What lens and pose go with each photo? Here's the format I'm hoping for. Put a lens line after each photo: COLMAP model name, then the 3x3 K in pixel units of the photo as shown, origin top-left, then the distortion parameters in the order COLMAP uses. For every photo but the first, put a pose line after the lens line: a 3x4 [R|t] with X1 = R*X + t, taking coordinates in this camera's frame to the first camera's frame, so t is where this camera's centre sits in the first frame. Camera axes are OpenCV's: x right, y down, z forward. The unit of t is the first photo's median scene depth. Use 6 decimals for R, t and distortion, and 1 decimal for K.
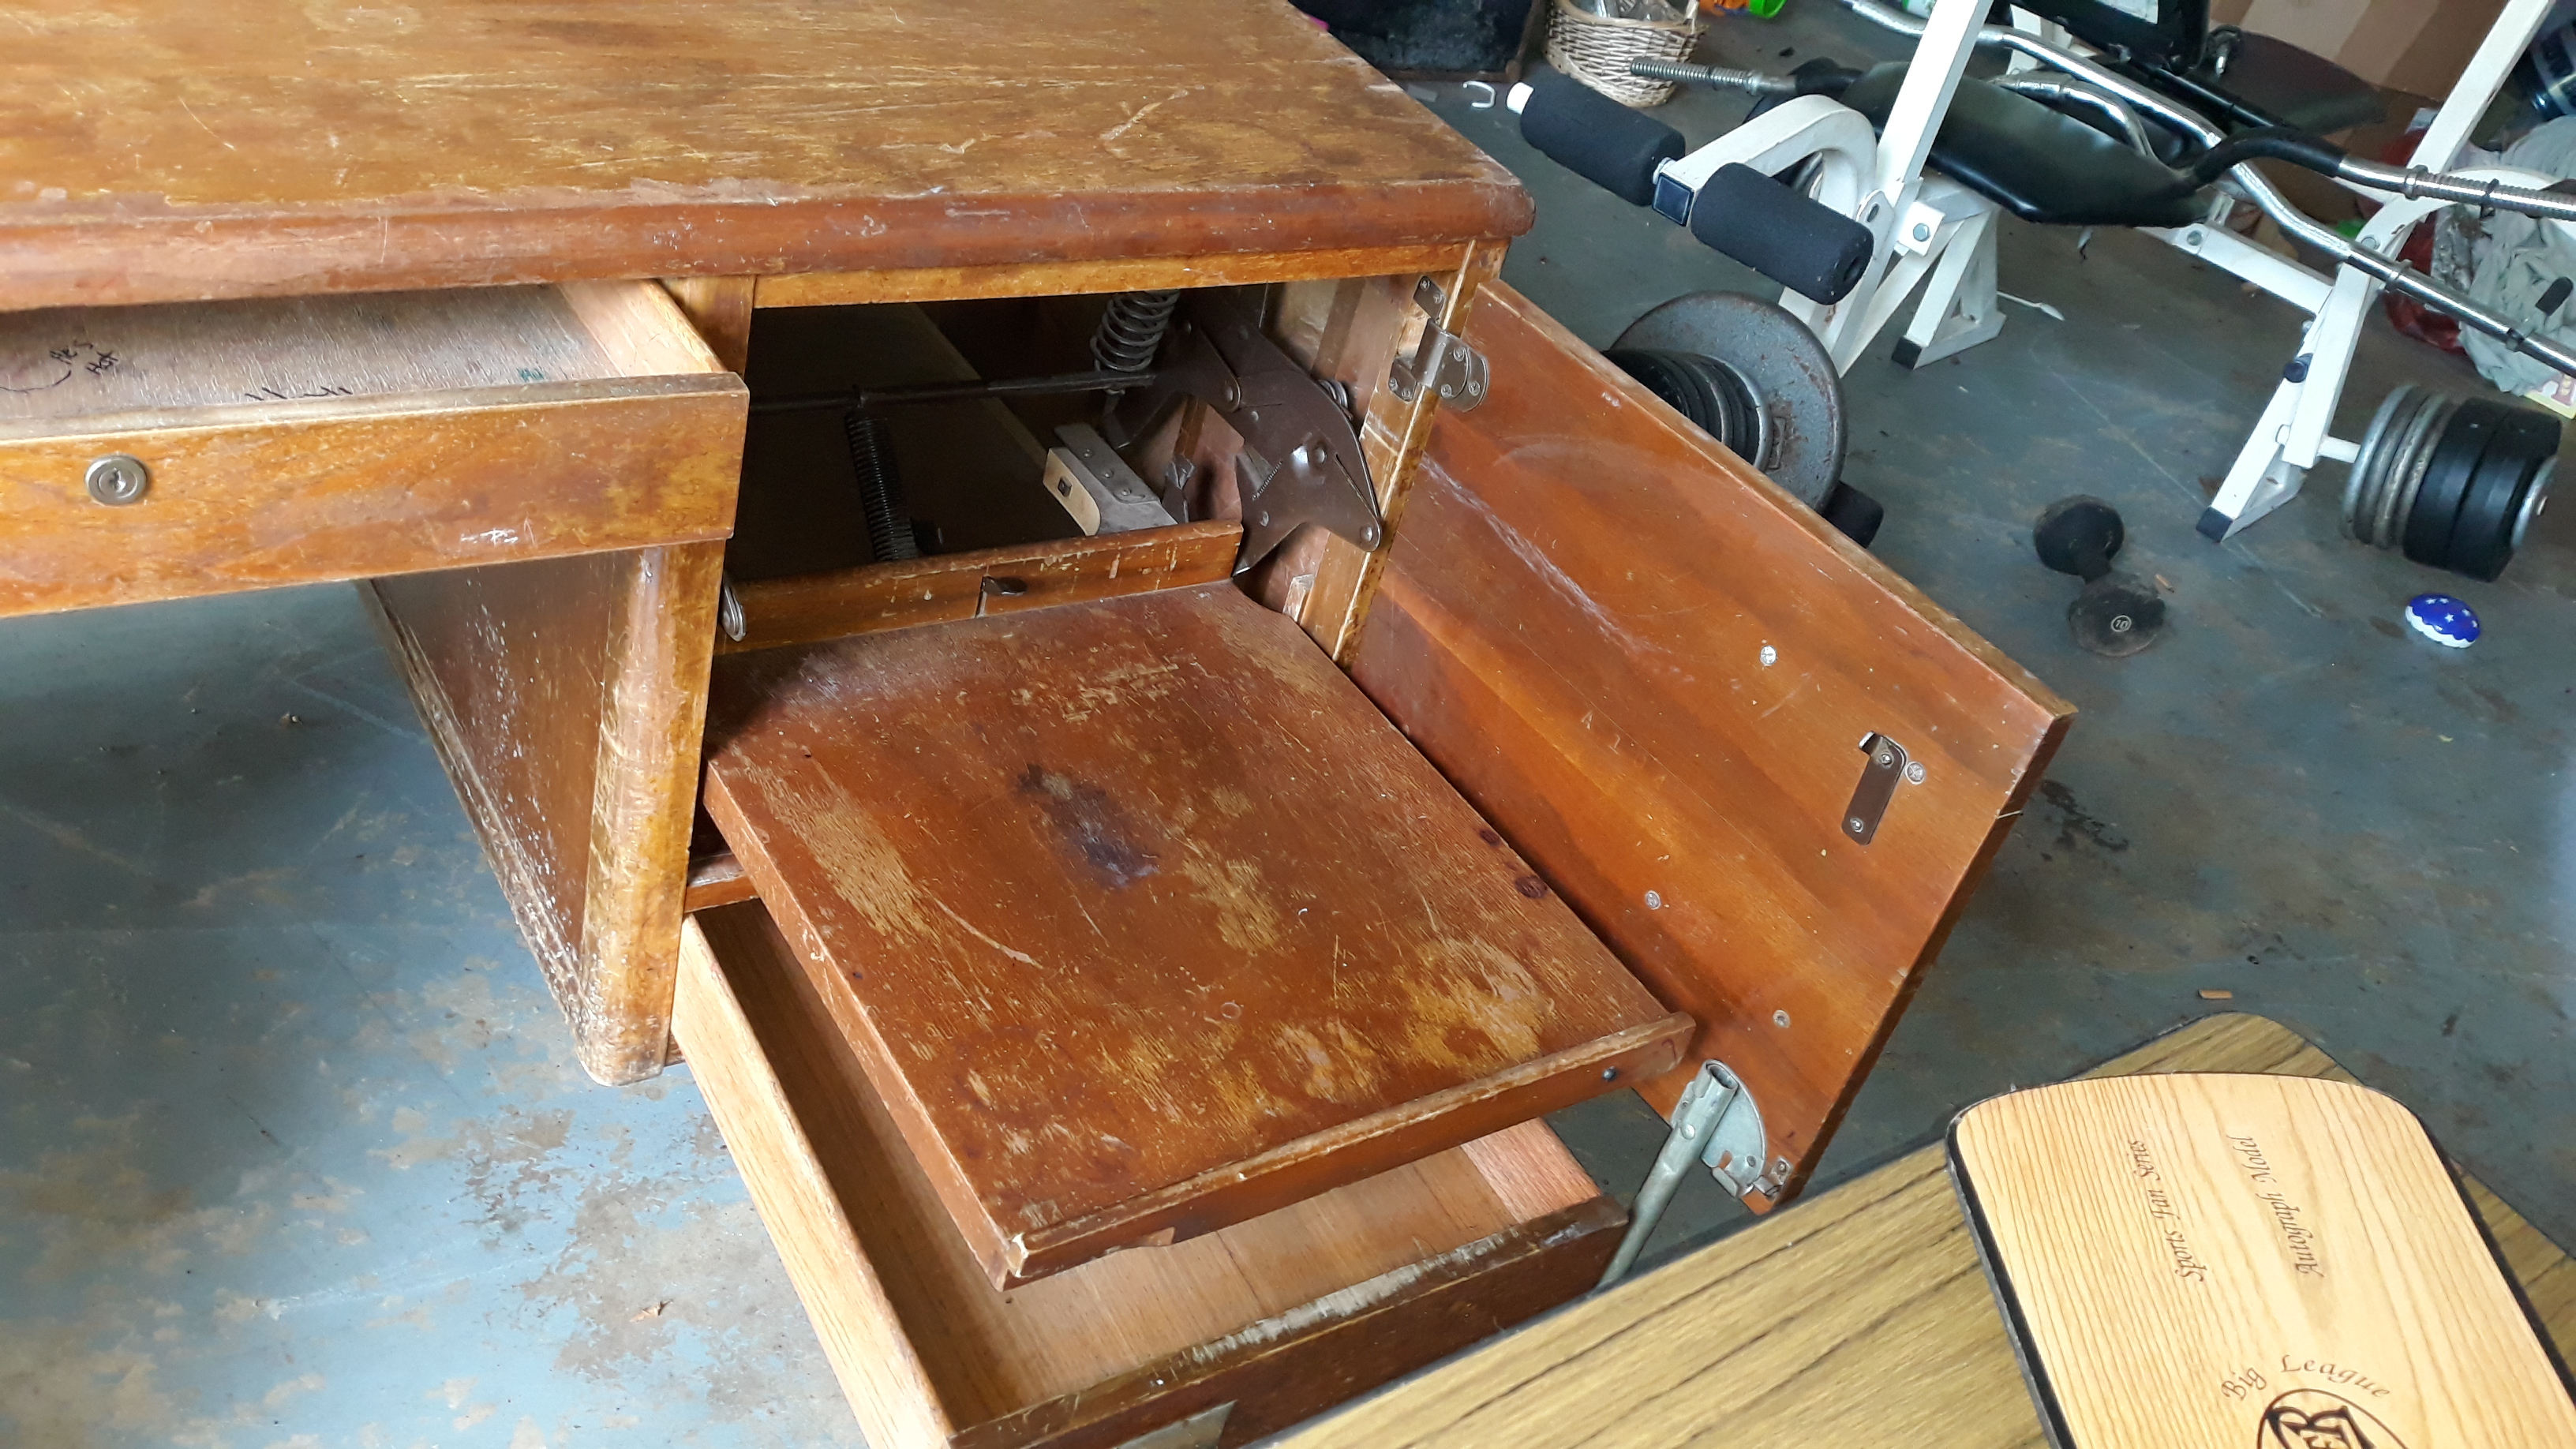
lens RADIAL K [[2093.7, 0, 1266.8], [0, 2093.7, 851.6], [0, 0, 1]] dist [0.091627, -0.224491]
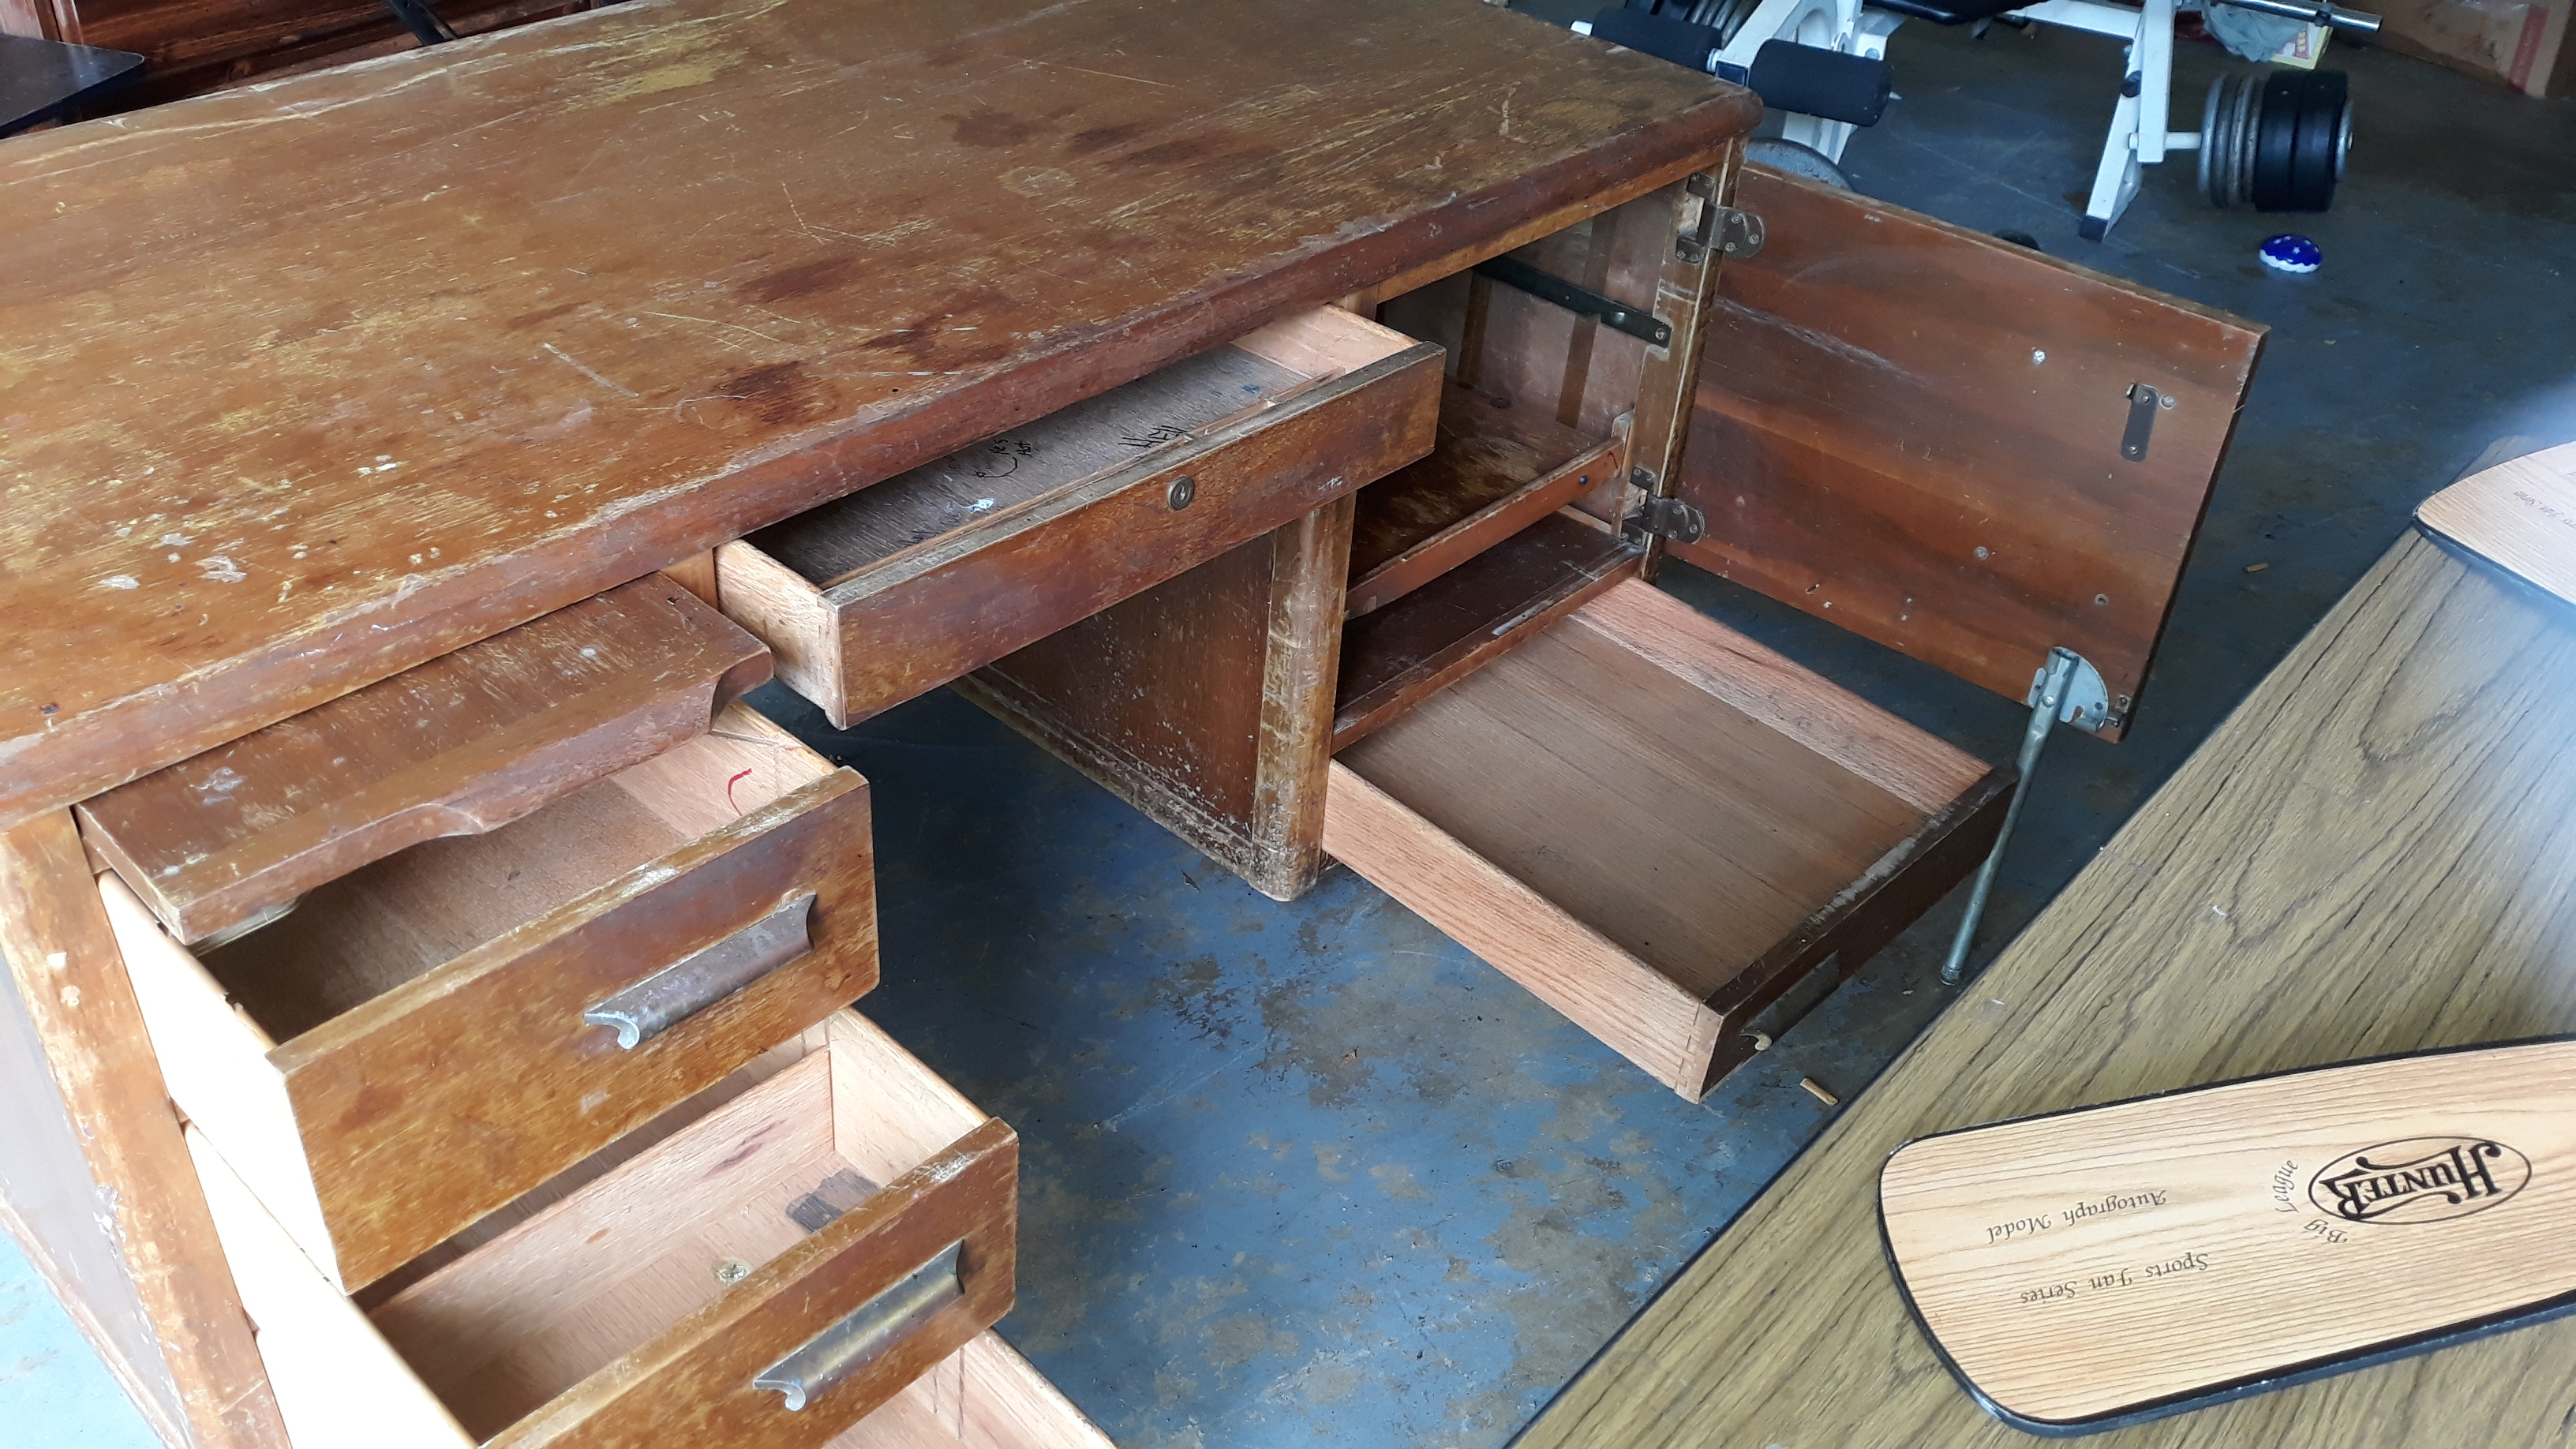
lens RADIAL K [[2068.7, 0, 1294.1], [0, 2068.7, 851.1], [0, 0, 1]] dist [0.064499, -0.197149]
pose [[0.955072, -0.286874, 0.074436, -0.425519], [0.284866, 0.957870, 0.036551, 0.032886], [-0.081786, -0.013705, 0.996556, -0.370200]]
